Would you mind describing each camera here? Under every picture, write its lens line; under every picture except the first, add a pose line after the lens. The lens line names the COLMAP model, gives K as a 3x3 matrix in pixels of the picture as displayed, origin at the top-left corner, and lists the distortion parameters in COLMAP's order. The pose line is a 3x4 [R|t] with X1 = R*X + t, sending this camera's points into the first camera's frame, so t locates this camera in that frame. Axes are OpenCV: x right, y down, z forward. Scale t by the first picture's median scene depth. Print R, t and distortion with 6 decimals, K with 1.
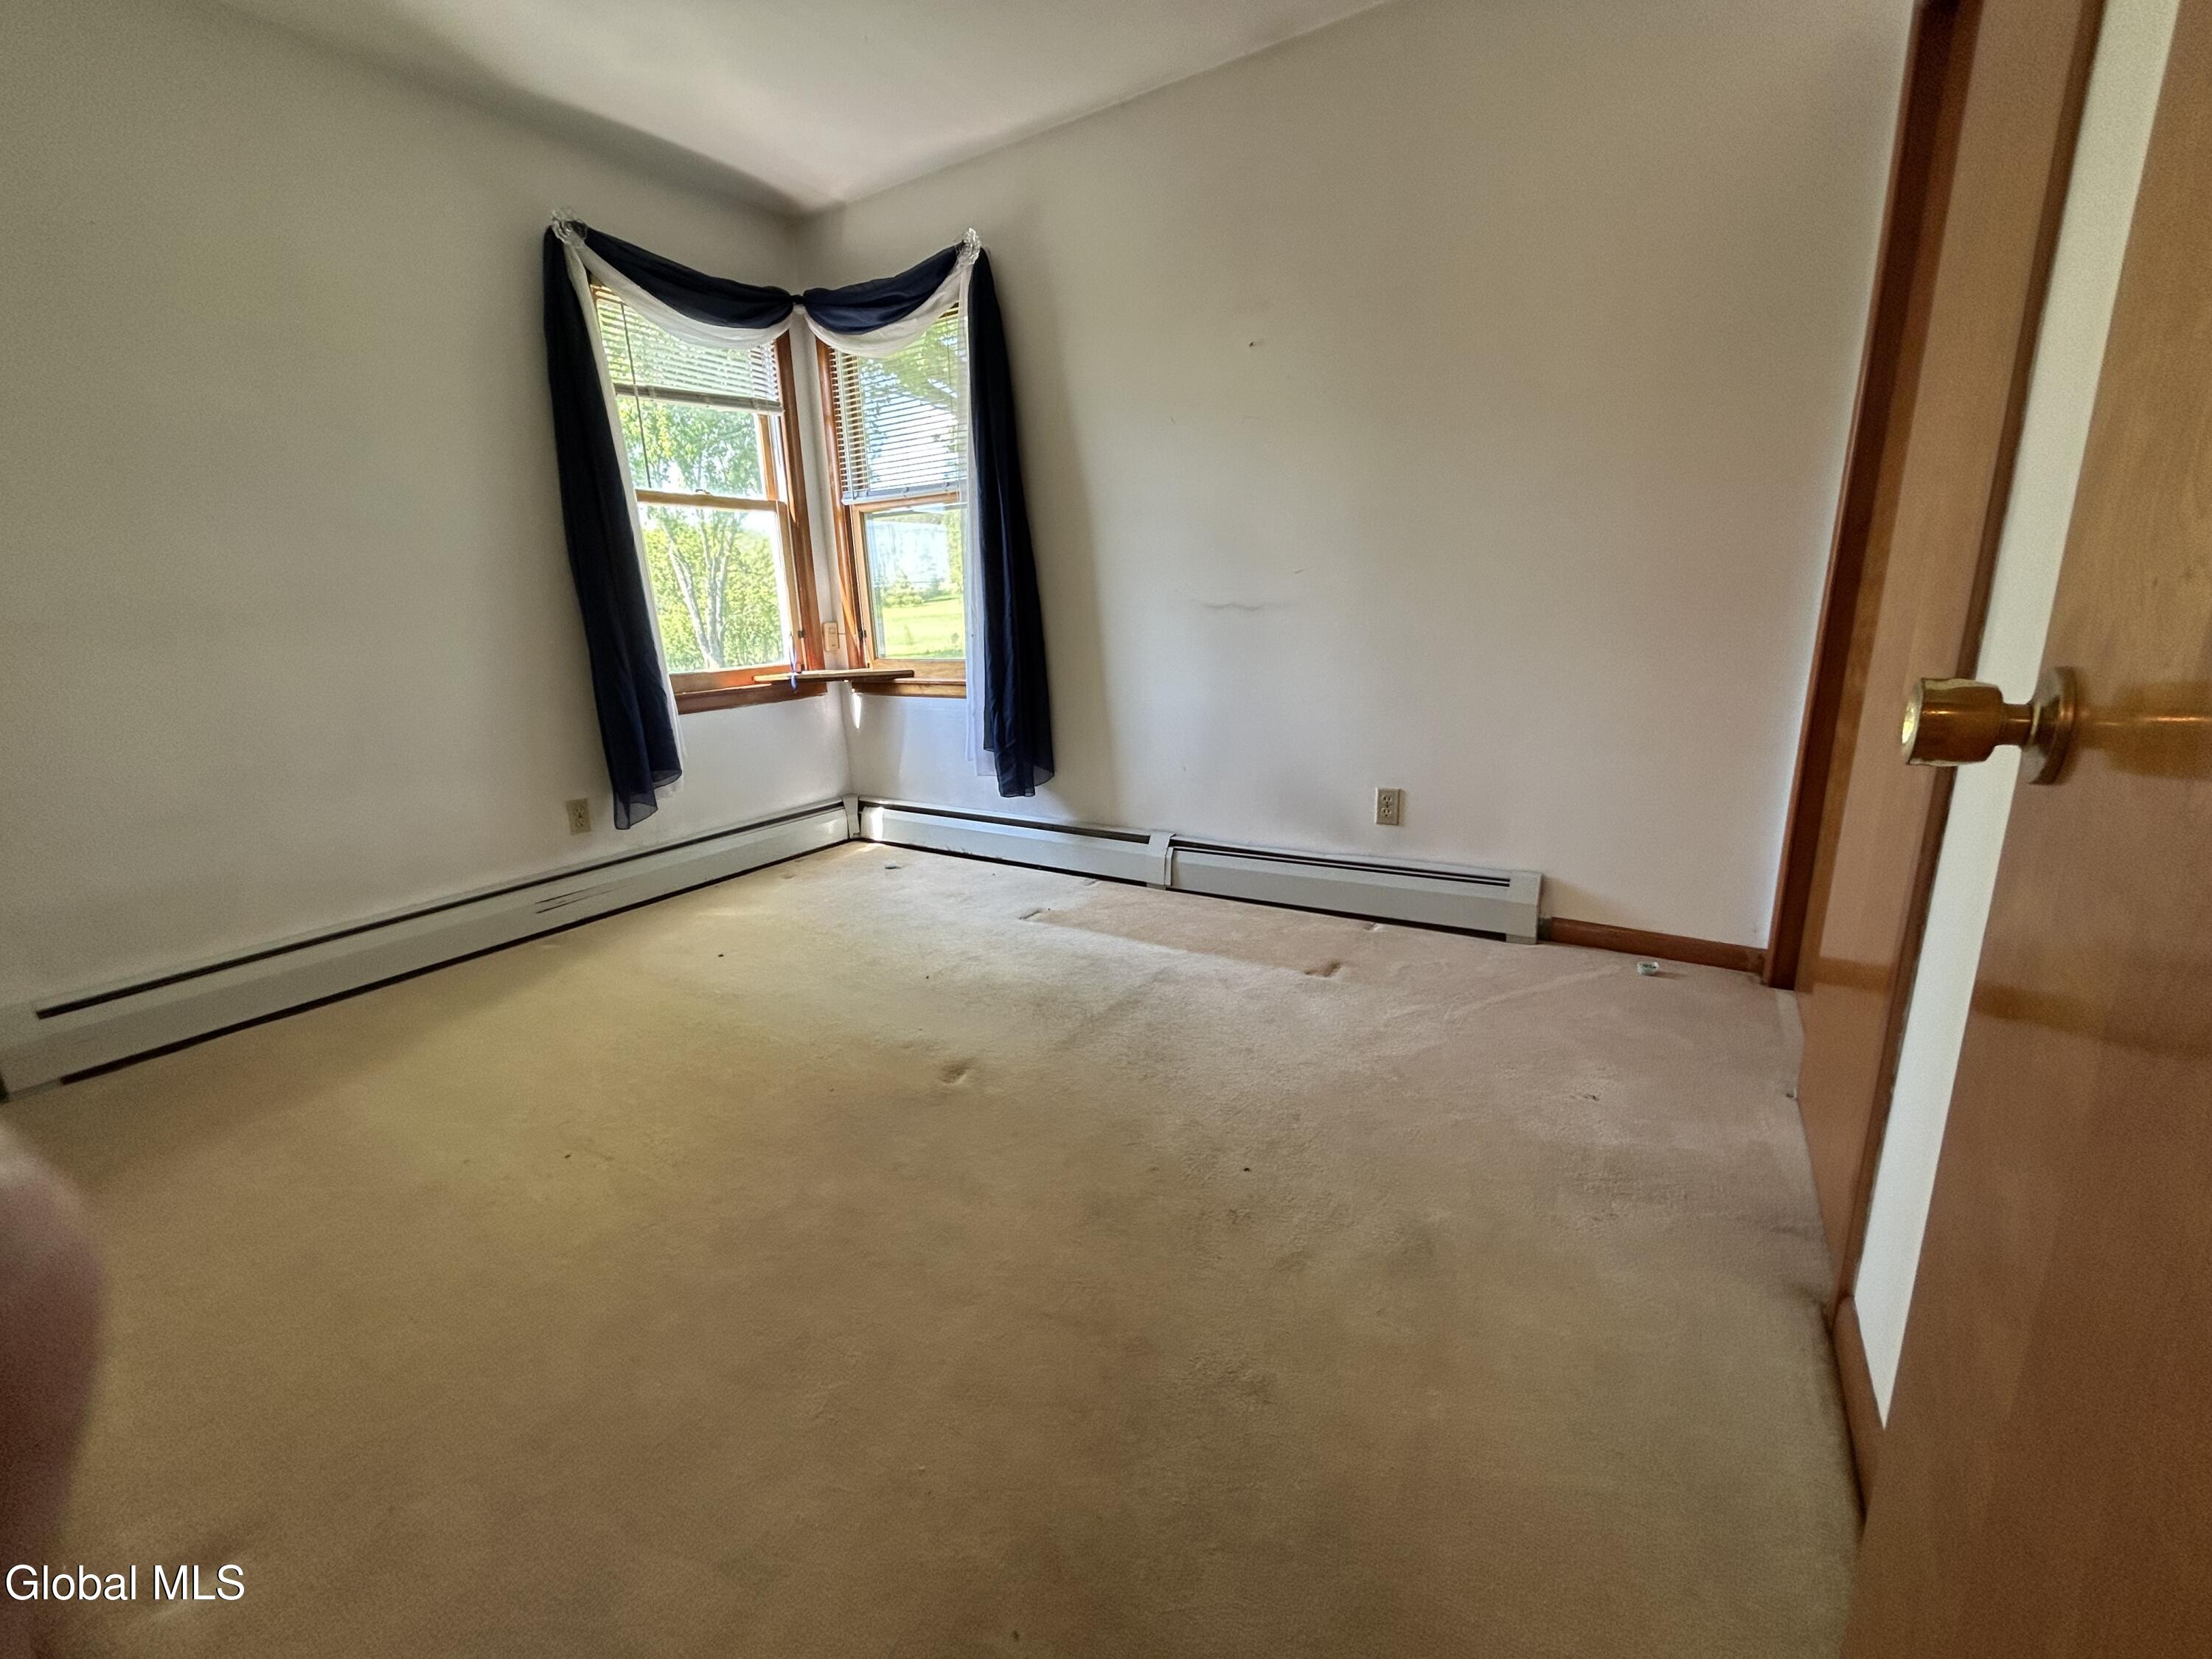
lens RADIAL K [[902.3, 0, 1103.2], [0, 902.3, 830.1], [0, 0, 1]] dist [0.000846, 0.000233]
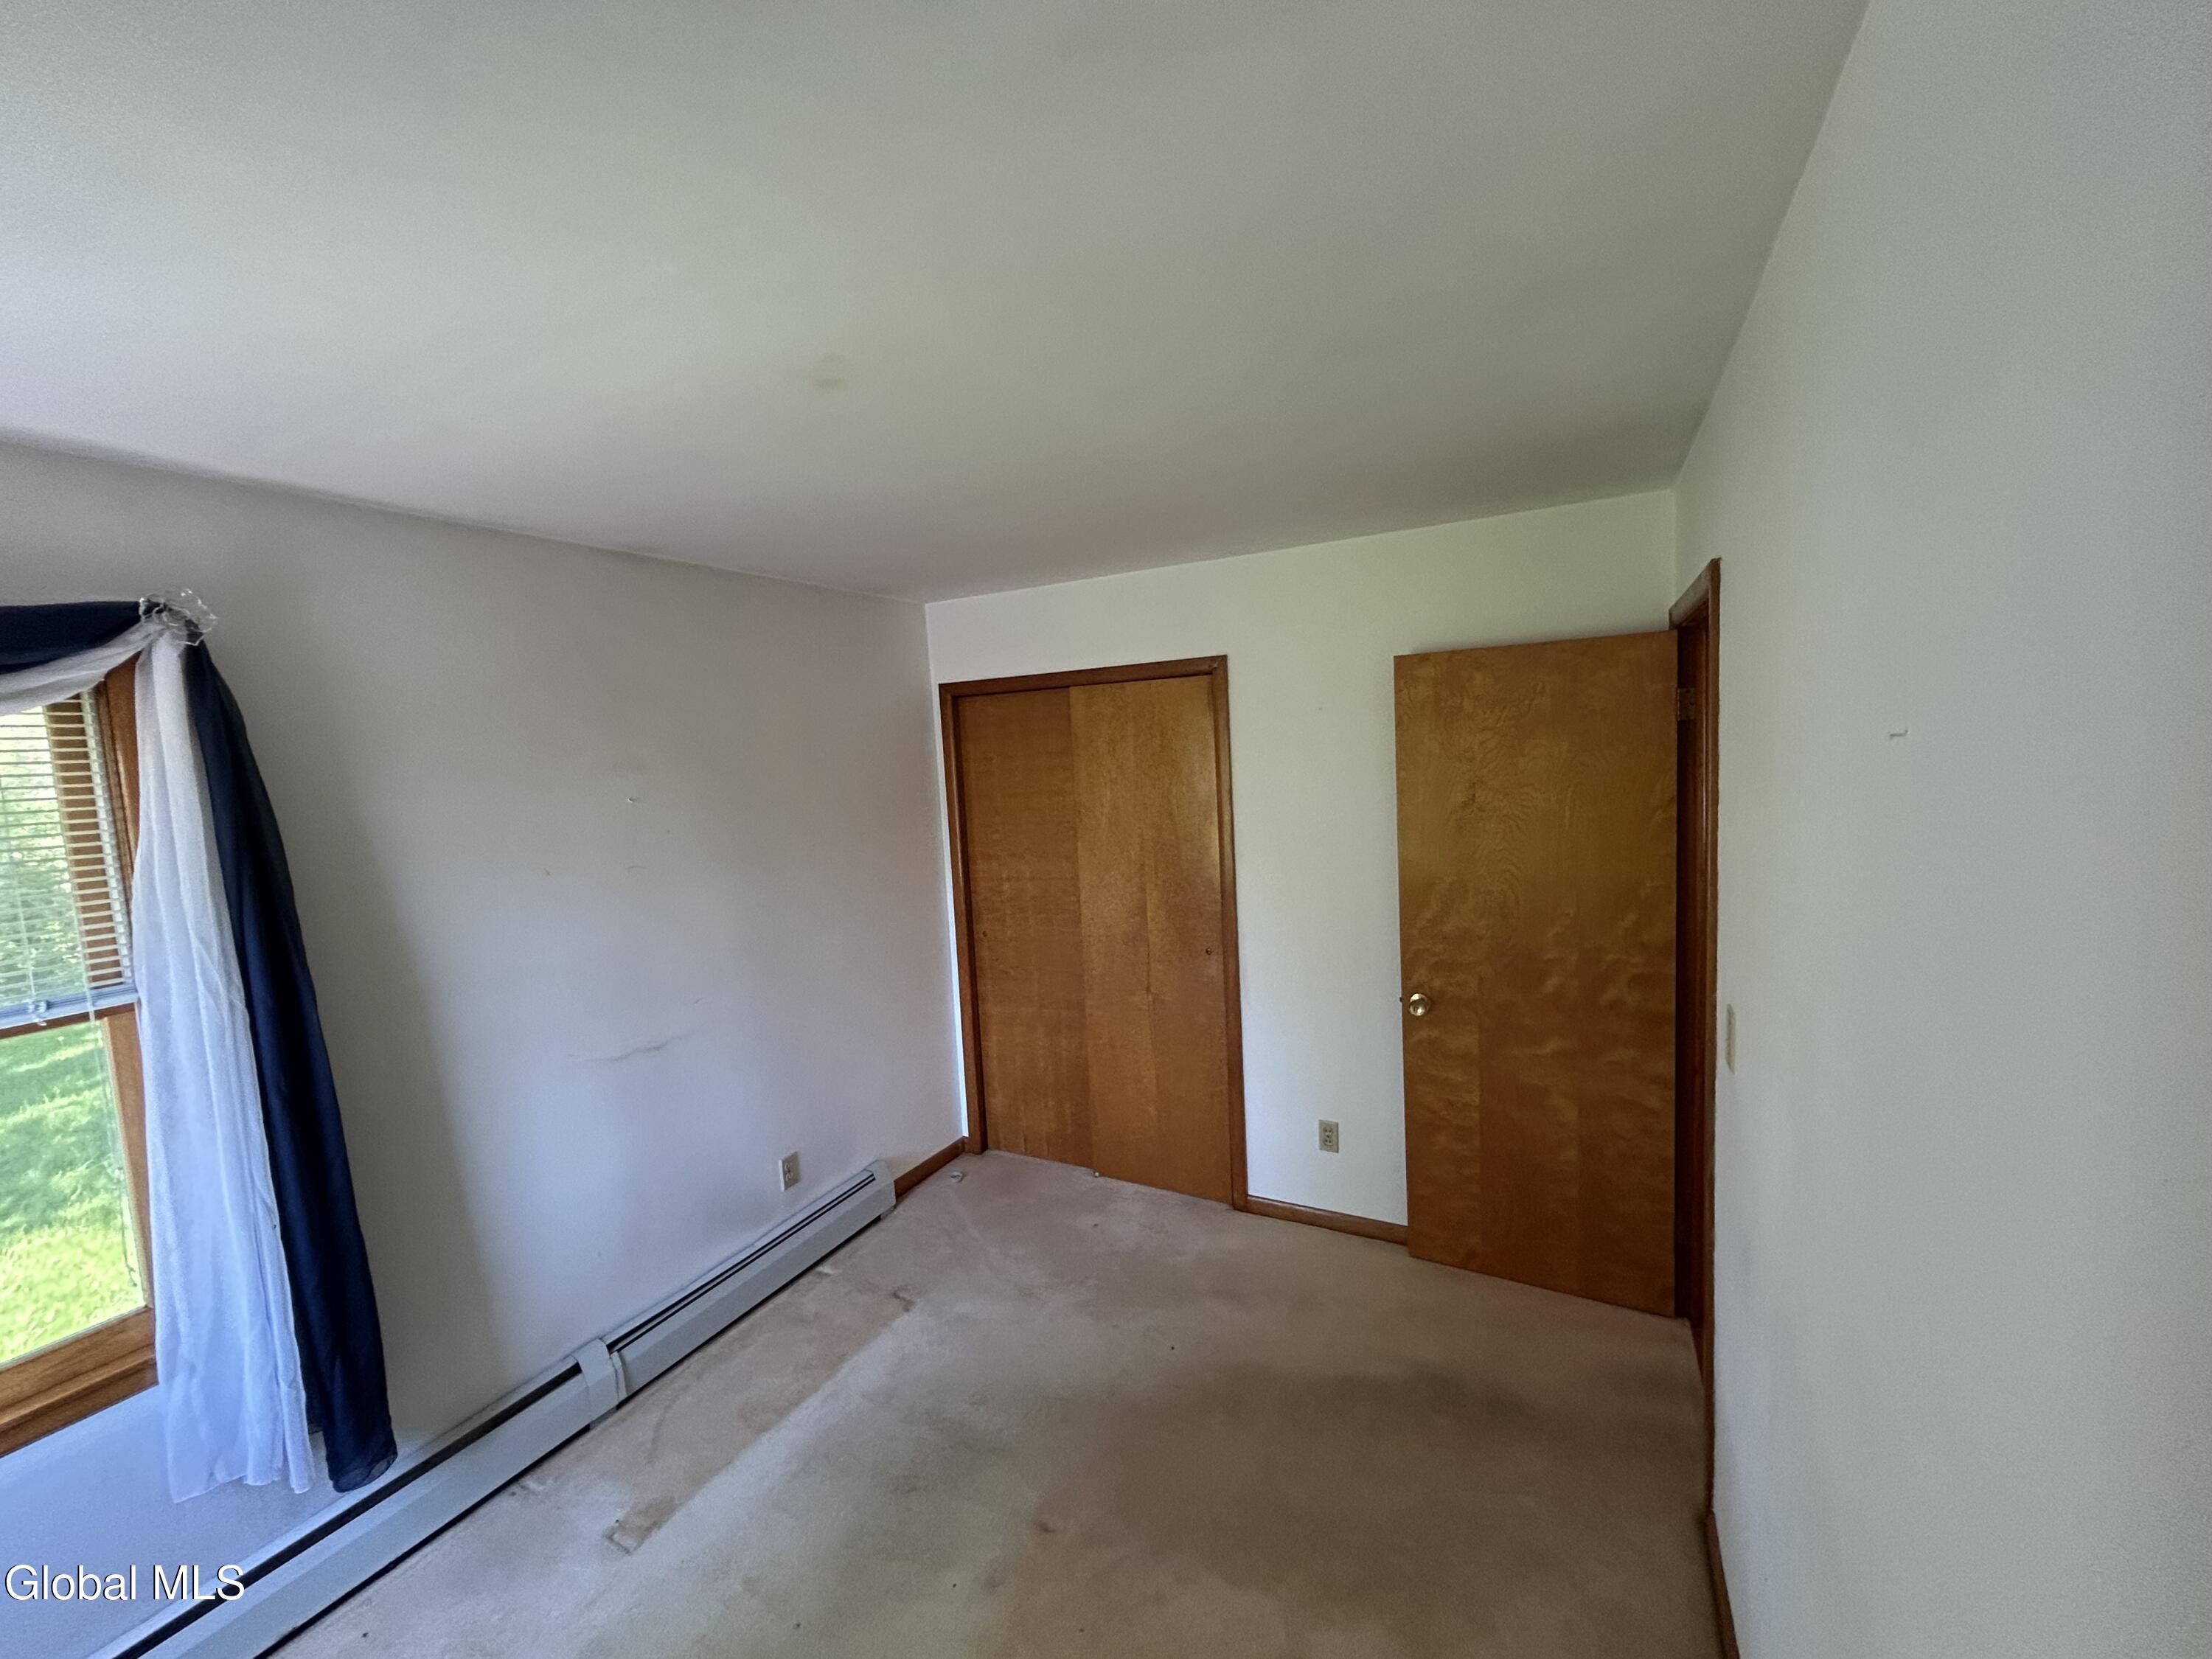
lens RADIAL K [[902.3, 0, 1100.3], [0, 902.3, 826.0], [0, 0, 1]] dist [0.000846, 0.000233]
pose [[-0.067567, -0.050171, 0.996452, -0.861561], [0.298150, 0.952083, 0.068154, -0.415606], [-0.952124, 0.301698, -0.049371, 0.547937]]
